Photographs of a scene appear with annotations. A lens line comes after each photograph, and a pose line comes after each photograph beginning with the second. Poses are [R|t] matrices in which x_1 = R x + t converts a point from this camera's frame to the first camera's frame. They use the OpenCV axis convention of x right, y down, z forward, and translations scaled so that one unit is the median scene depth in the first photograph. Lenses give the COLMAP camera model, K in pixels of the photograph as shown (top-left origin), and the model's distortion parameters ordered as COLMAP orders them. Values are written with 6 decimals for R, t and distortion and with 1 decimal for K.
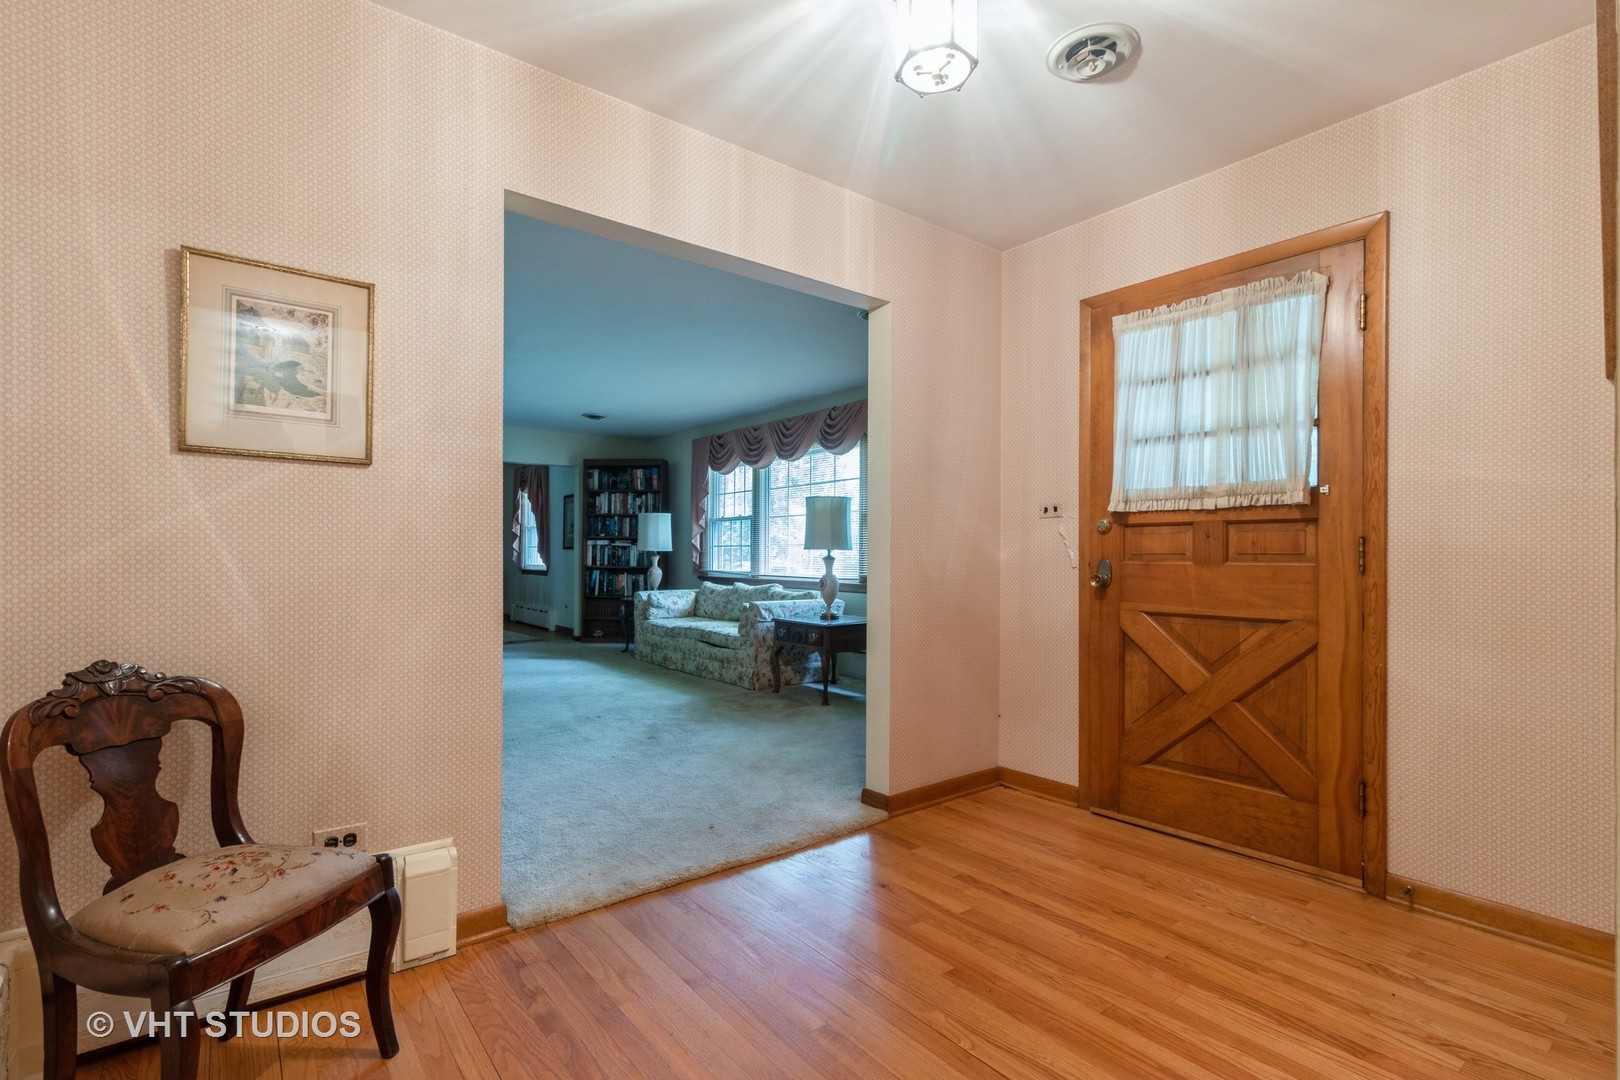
lens RADIAL K [[759.0, 0, 806.4], [0, 759.0, 548.6], [0, 0, 1]] dist [0.005493, 0.000157]
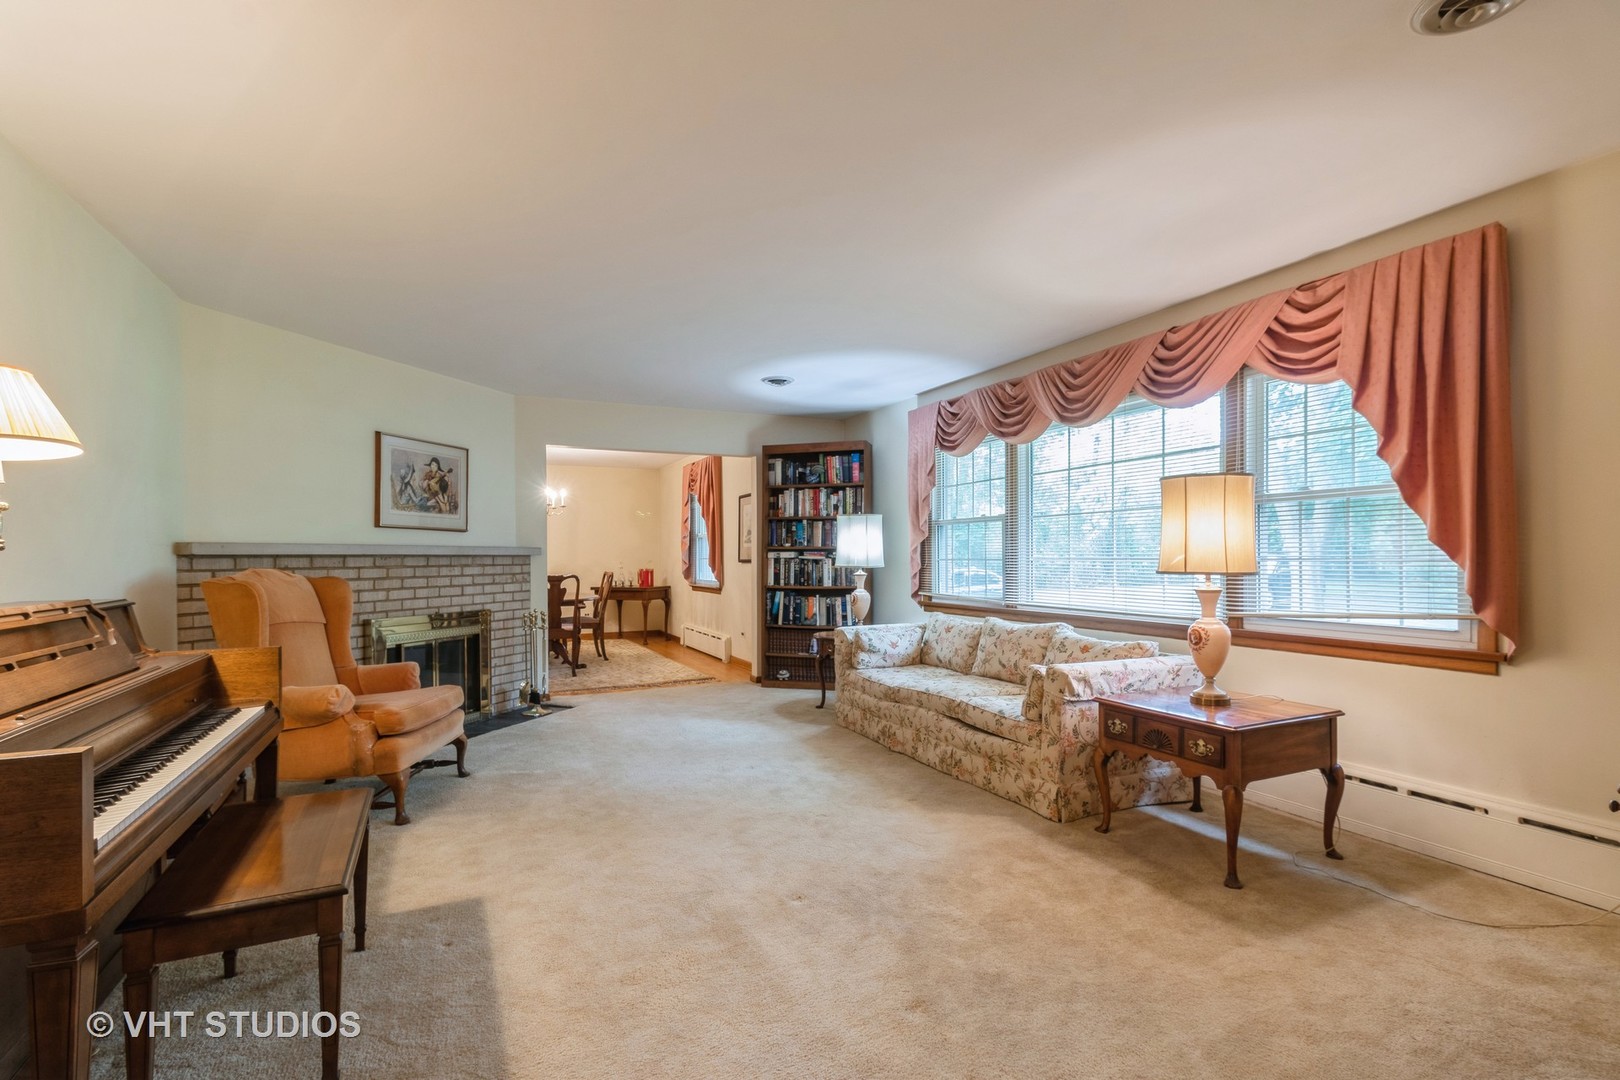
lens RADIAL K [[759.0, 0, 811.8], [0, 759.0, 543.5], [0, 0, 1]] dist [0.005493, 0.000157]
pose [[0.976422, -0.012293, -0.215519, -0.095025], [0.010124, 0.999886, -0.011161, -0.012810], [0.215632, 0.008716, 0.976436, 0.309353]]
